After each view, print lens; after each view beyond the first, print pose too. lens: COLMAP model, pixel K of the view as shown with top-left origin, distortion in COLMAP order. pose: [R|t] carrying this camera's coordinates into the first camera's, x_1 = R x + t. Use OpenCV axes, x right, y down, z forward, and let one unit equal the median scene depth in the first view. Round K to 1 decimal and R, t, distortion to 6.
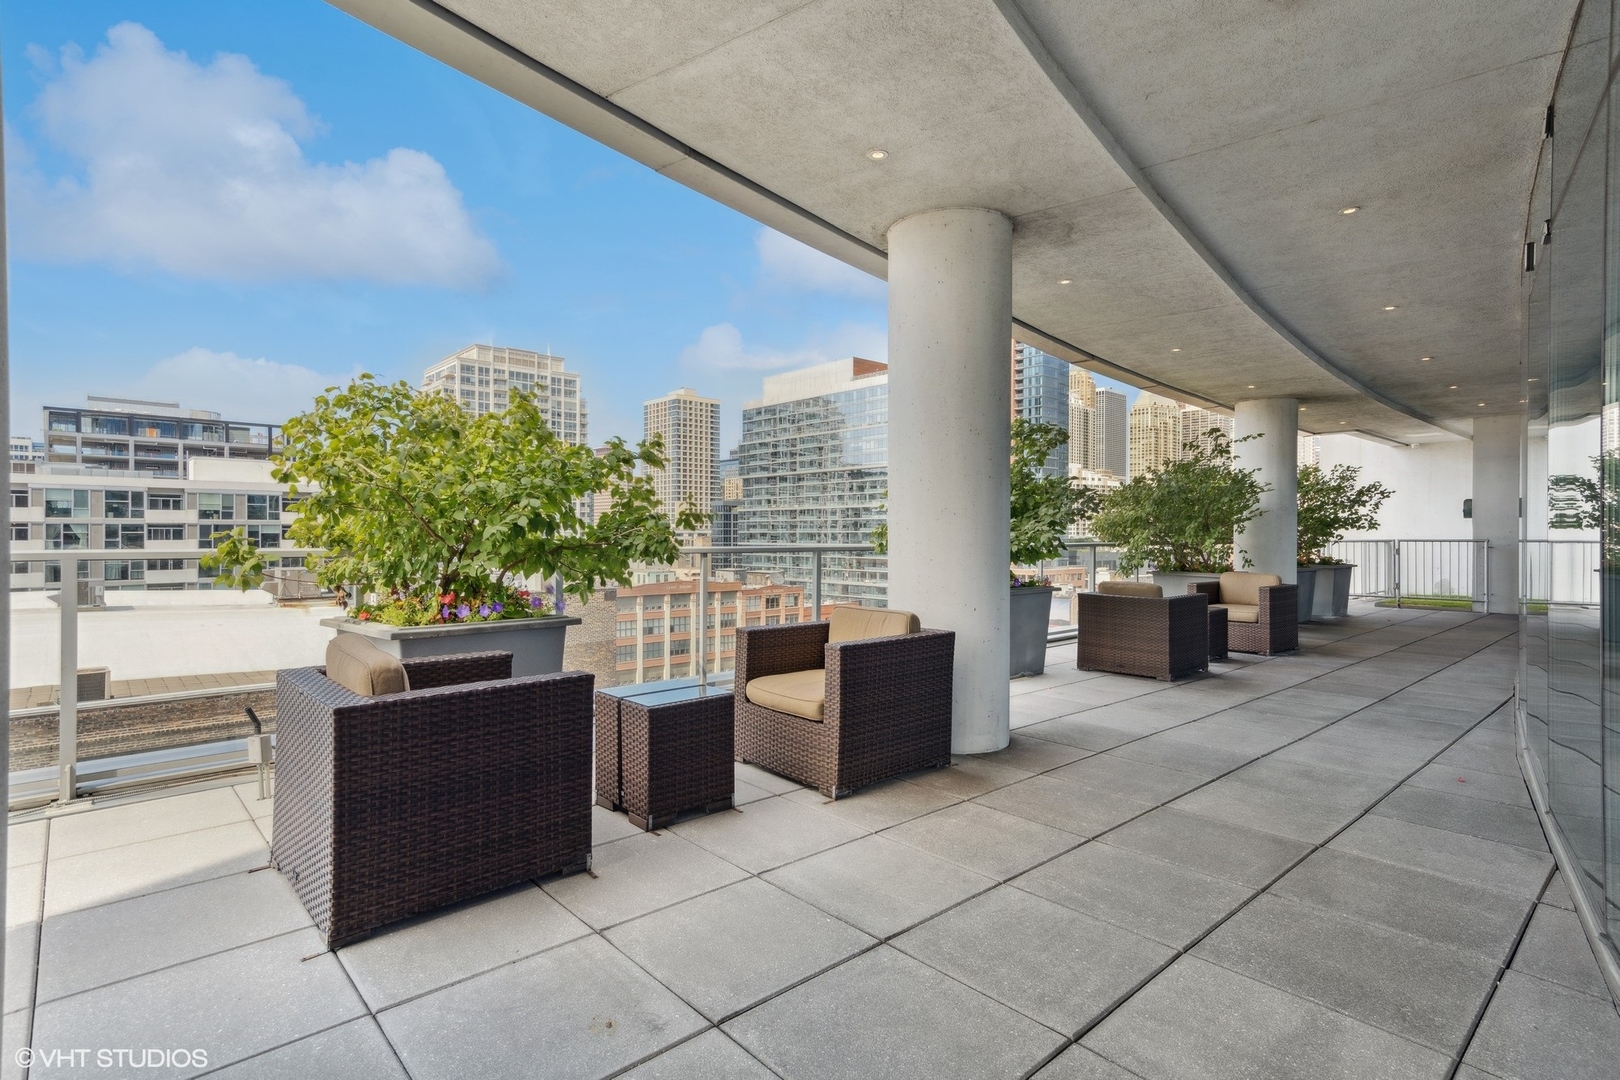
lens RADIAL K [[788.5, 0, 808.1], [0, 788.5, 540.6], [0, 0, 1]] dist [-0.000702, 0.000354]
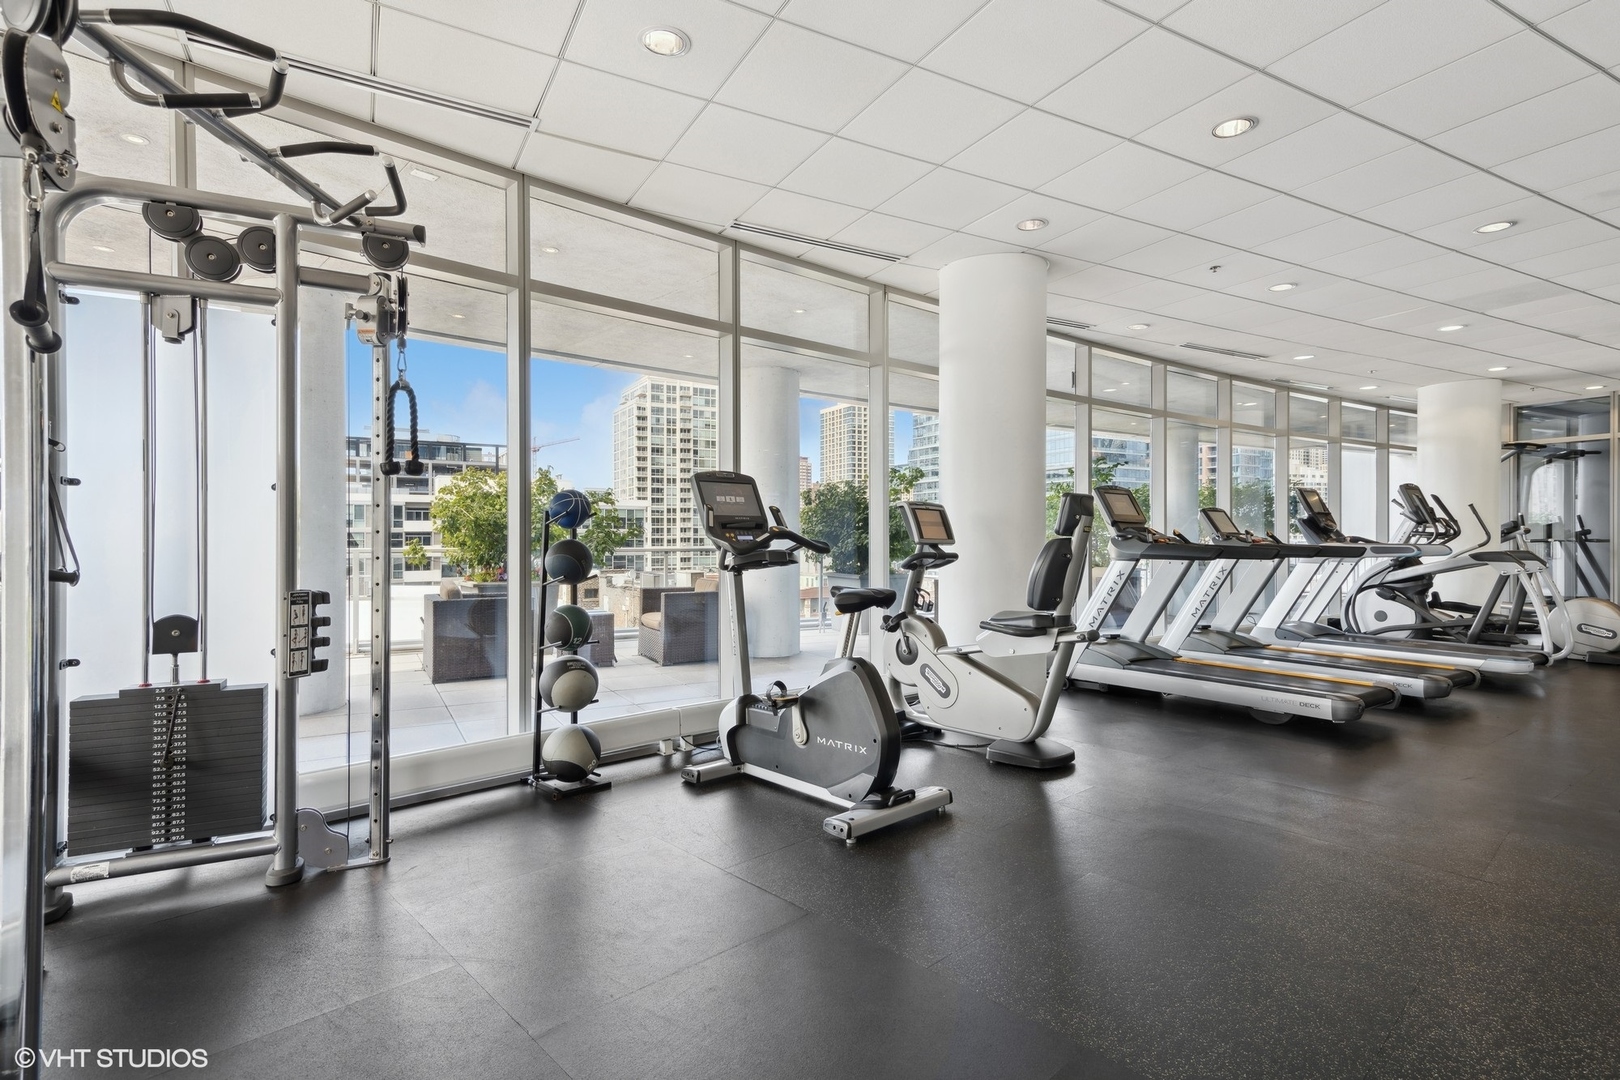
lens RADIAL K [[850.7, 0, 812.7], [0, 850.7, 544.2], [0, 0, 1]] dist [0.000360, -0.000048]
pose [[0.967789, 0.000055, -0.251761, 0.069769], [-0.000732, 0.999996, -0.002594, 0.000105], [0.251760, 0.002695, 0.967786, -0.077568]]
